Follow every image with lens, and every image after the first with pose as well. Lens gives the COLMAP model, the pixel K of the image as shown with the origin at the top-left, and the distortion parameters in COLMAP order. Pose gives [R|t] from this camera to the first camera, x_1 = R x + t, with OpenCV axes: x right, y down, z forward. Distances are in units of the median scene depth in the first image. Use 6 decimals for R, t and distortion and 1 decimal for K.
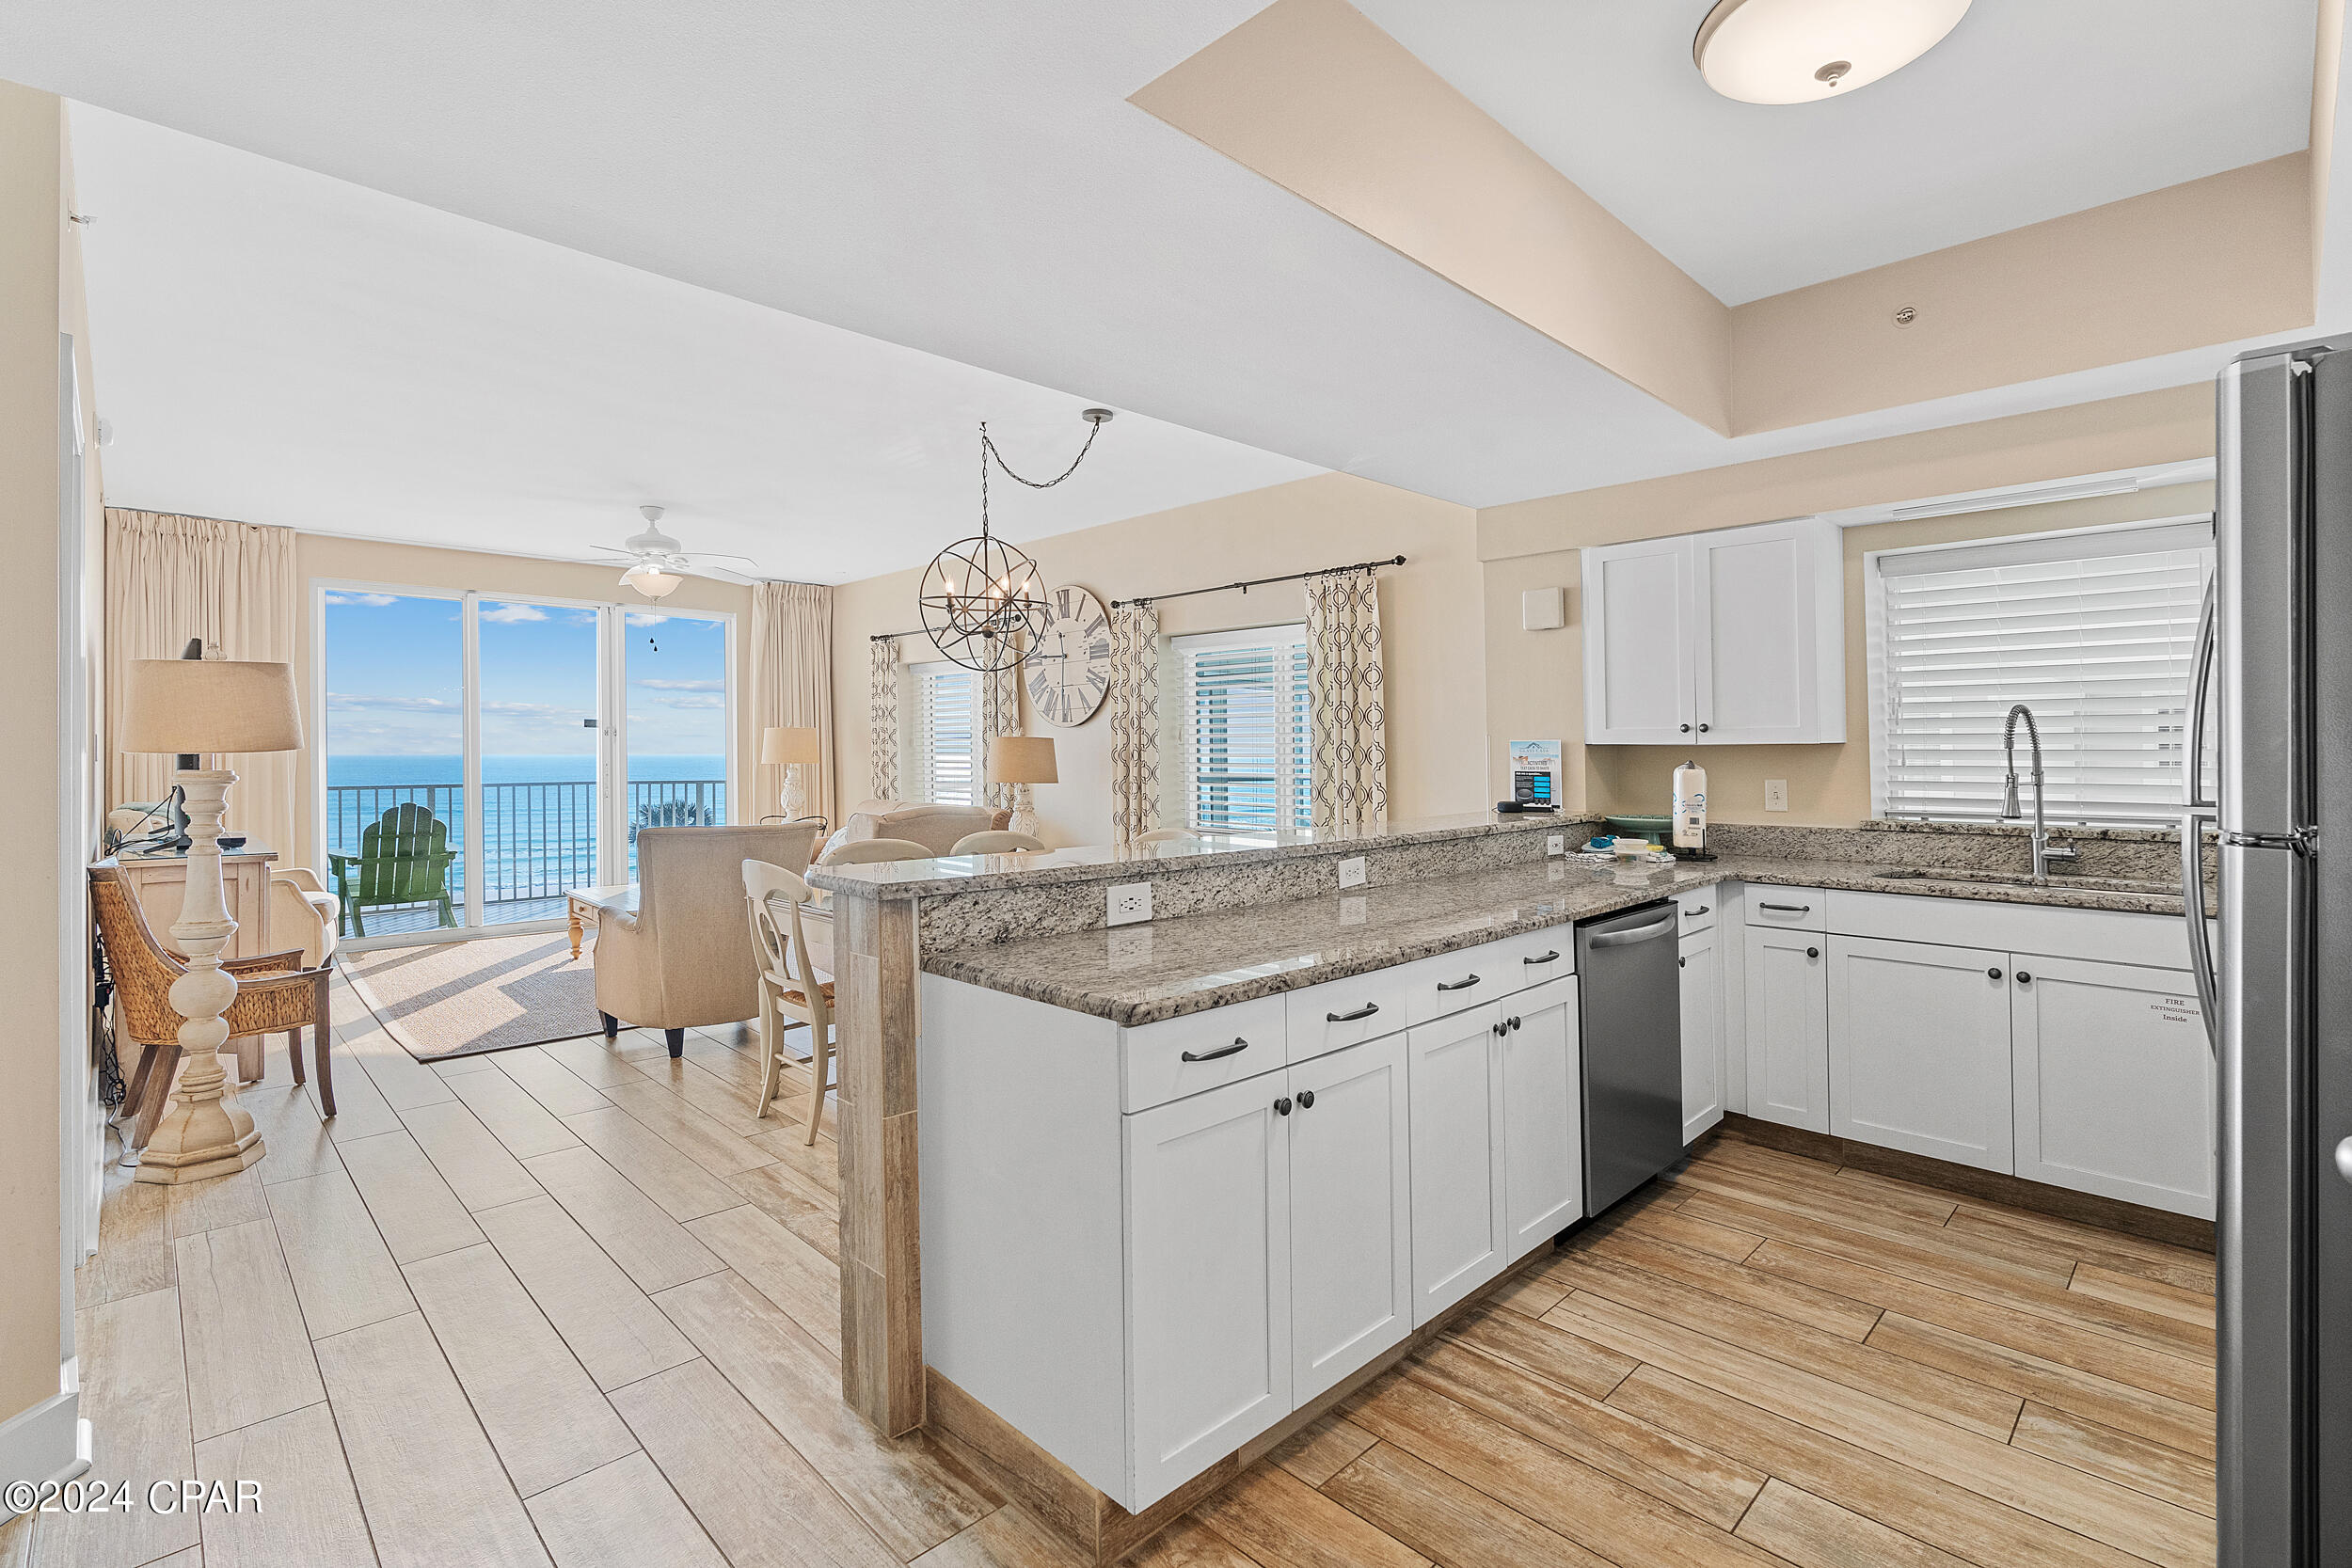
lens RADIAL K [[1066.1, 0, 1187.4], [0, 1066.1, 749.9], [0, 0, 1]] dist [-0.003065, -0.000424]
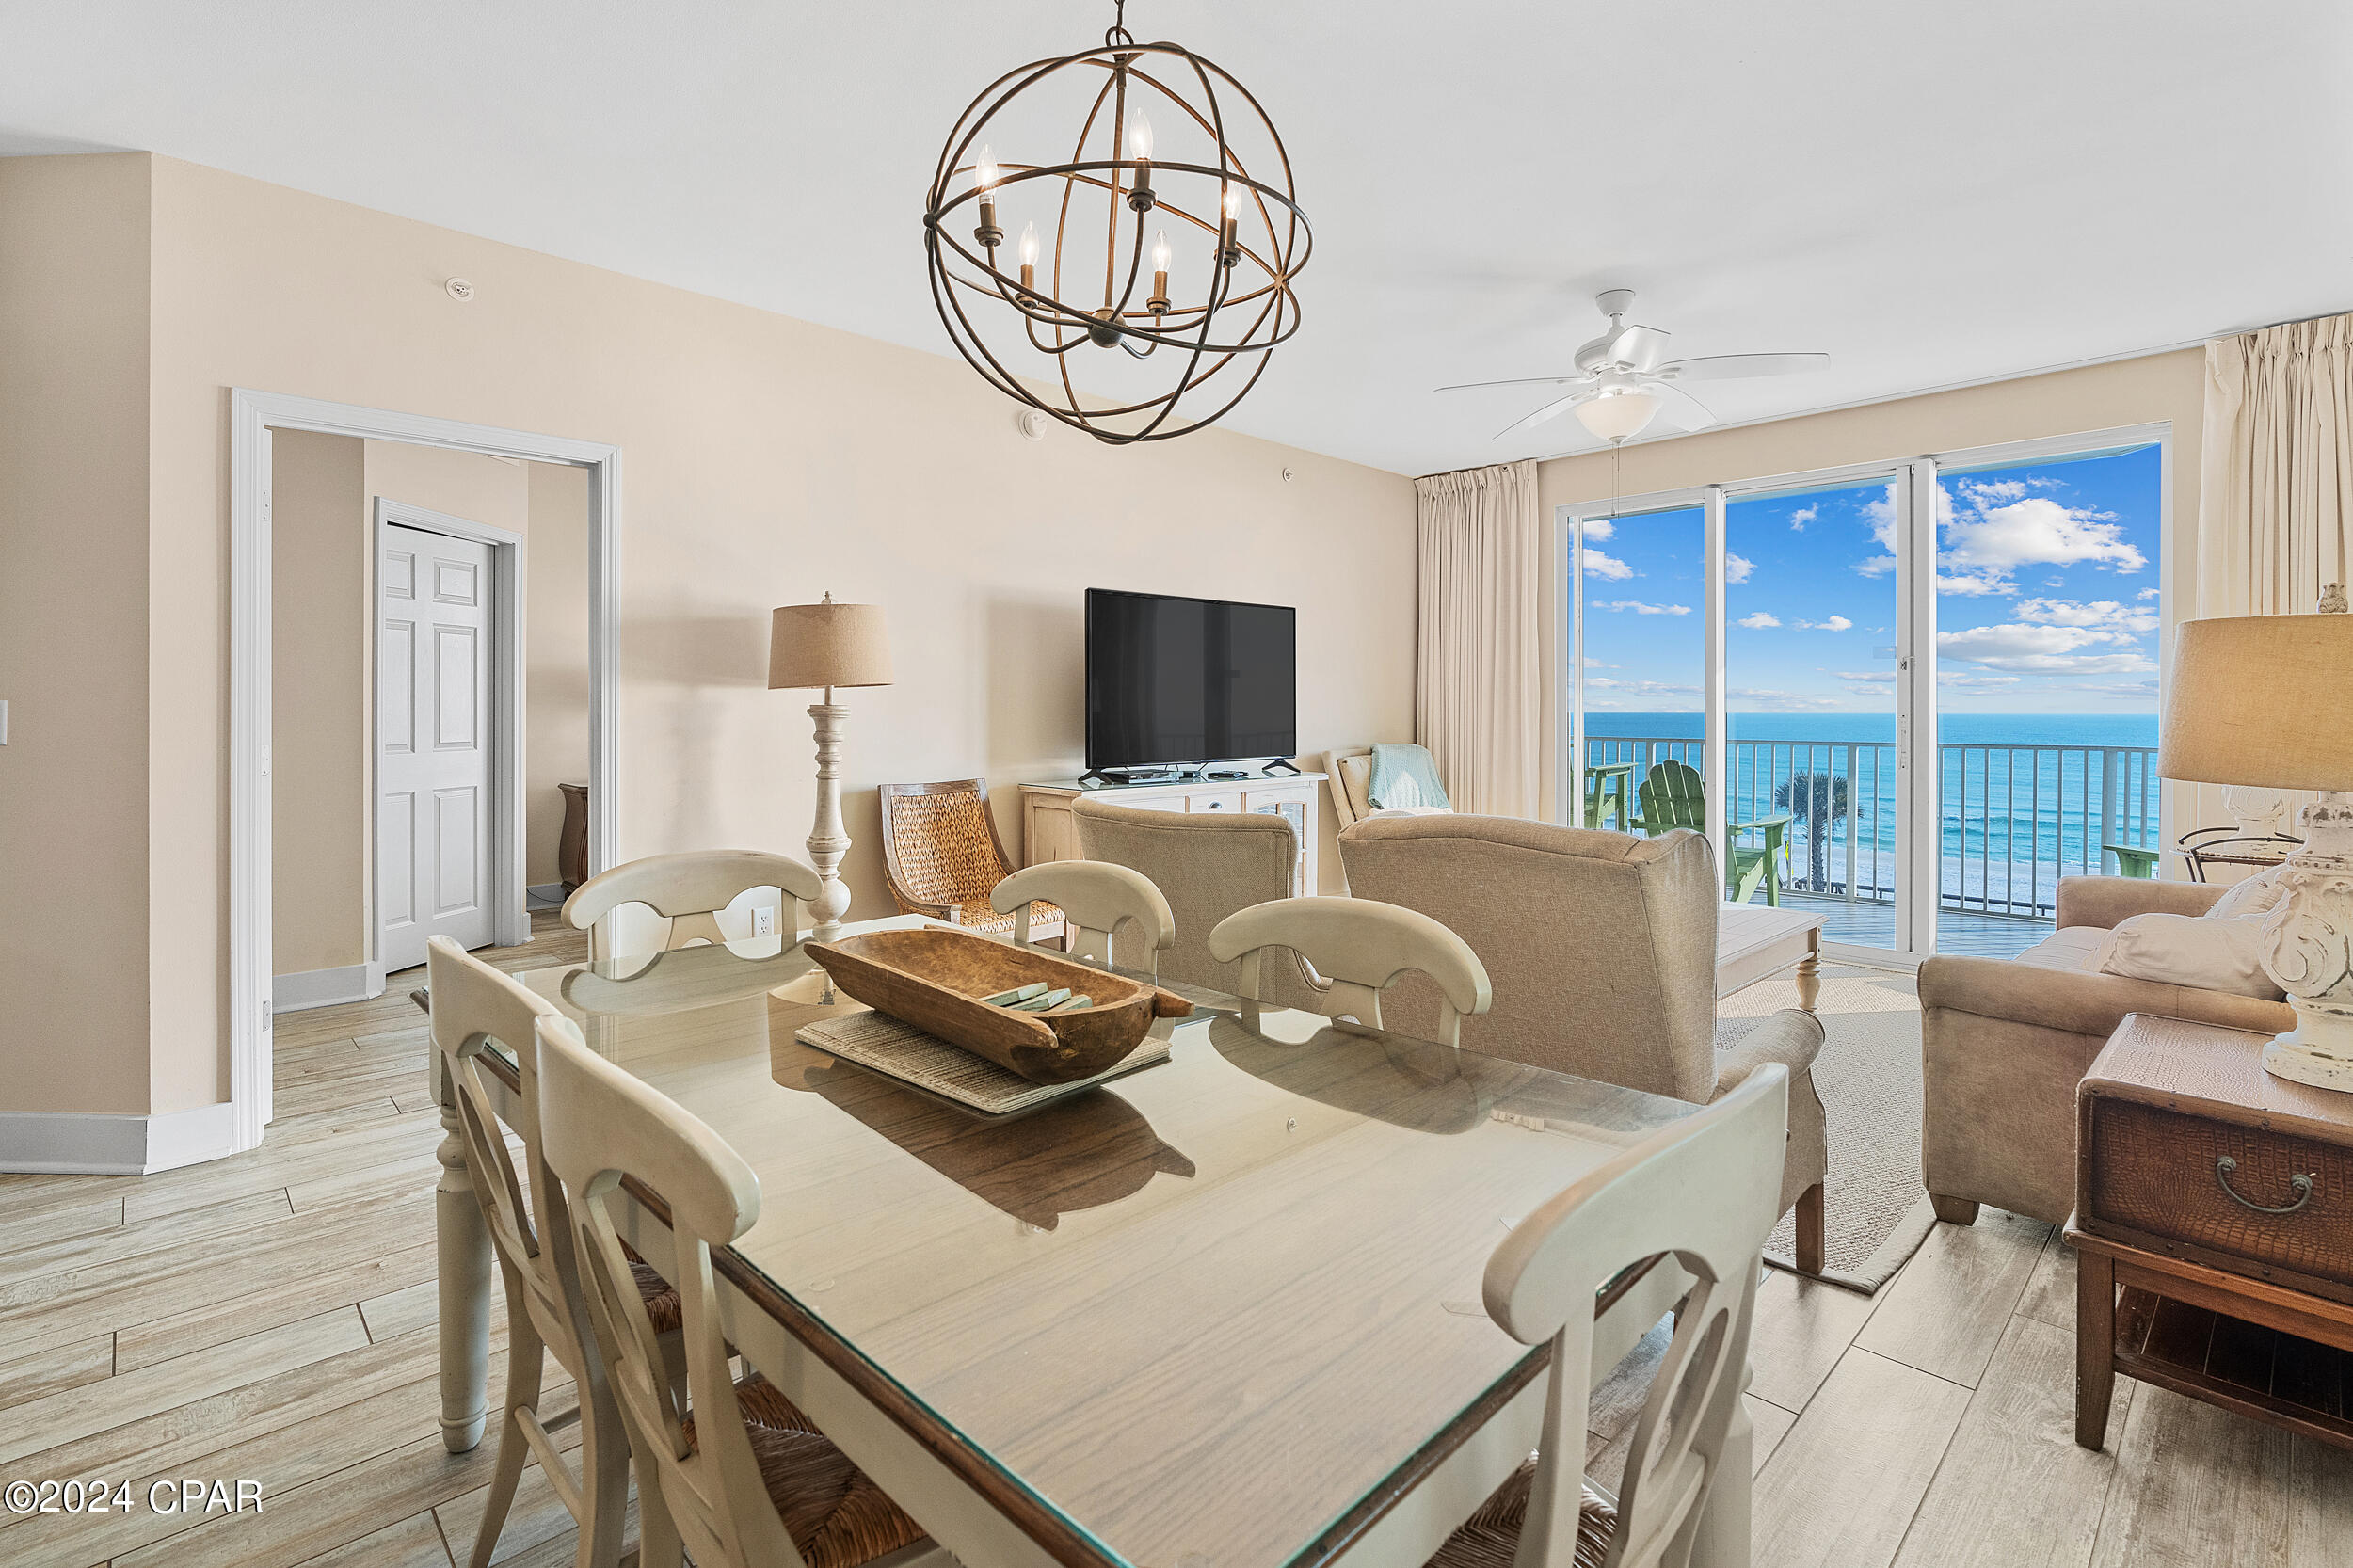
lens RADIAL K [[1094.4, 0, 1193.8], [0, 1094.4, 713.9], [0, 0, 1]] dist [-0.001745, 0.000868]
pose [[-0.001010, 0.004622, -0.999989, 0.124602], [-0.002660, 0.999986, 0.004625, 0.012322], [0.999996, 0.002664, -0.000997, 0.697772]]
